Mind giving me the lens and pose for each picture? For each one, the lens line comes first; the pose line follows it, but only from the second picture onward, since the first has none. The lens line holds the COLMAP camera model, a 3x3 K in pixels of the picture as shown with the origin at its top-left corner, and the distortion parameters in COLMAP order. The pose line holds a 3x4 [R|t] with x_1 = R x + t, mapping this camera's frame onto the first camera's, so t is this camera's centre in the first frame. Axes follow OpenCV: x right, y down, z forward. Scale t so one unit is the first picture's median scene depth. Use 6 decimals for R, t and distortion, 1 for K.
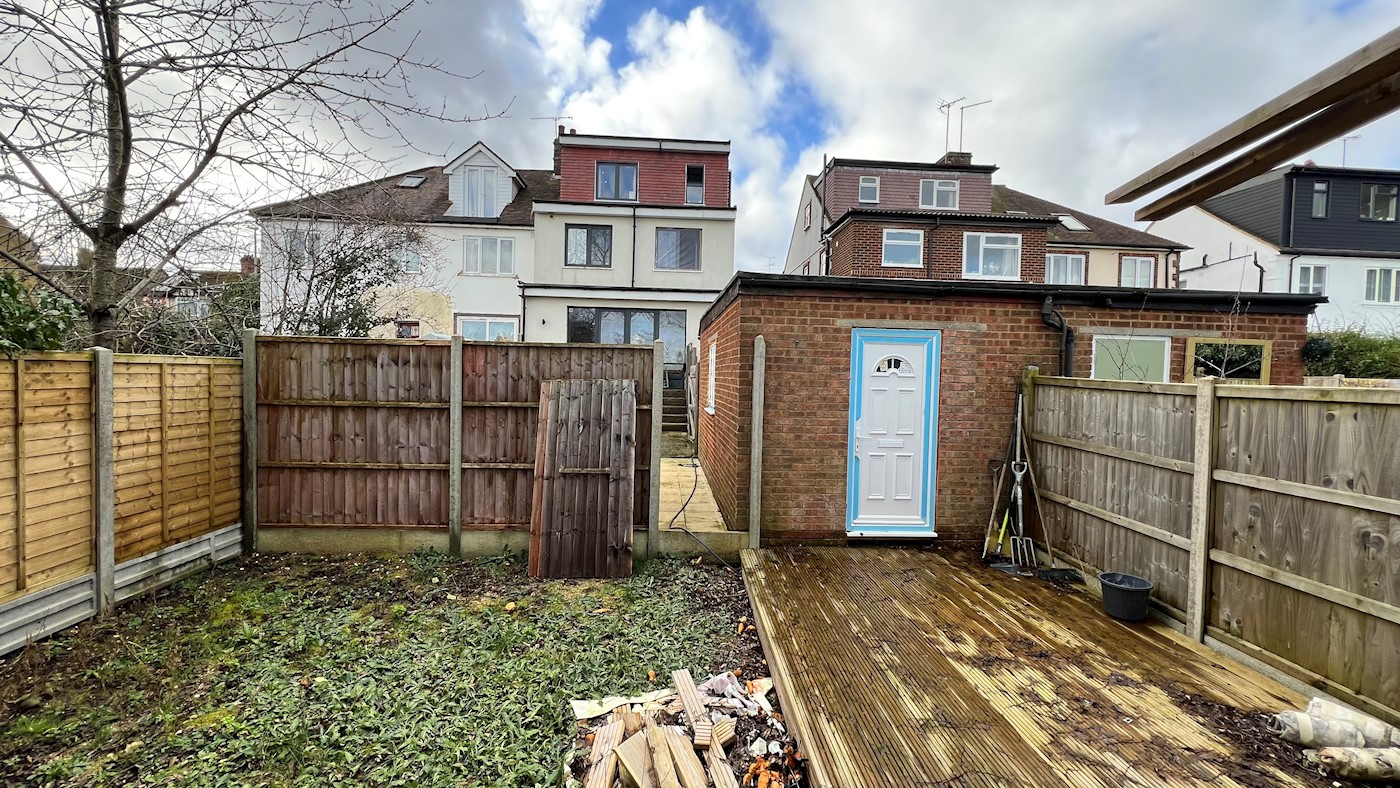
lens RADIAL K [[557.4, 0, 695.9], [0, 557.4, 393.0], [0, 0, 1]] dist [0.000800, 0.000447]
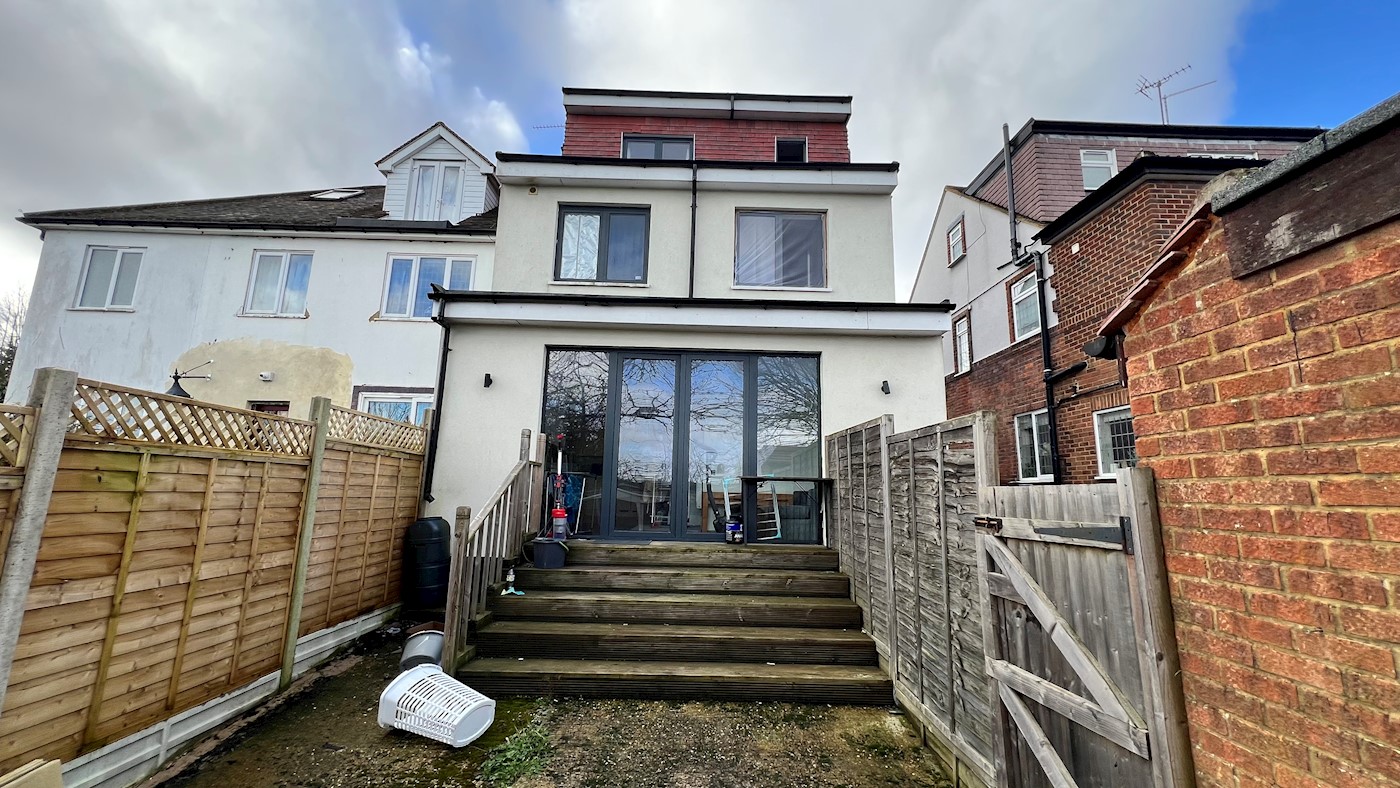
lens RADIAL K [[557.4, 0, 695.9], [0, 557.4, 393.0], [0, 0, 1]] dist [0.000800, 0.000447]
pose [[0.998838, -0.008521, -0.047427, -0.084525], [-0.001606, 0.977807, -0.209502, -0.026489], [0.048160, 0.209335, 0.976657, 0.533579]]
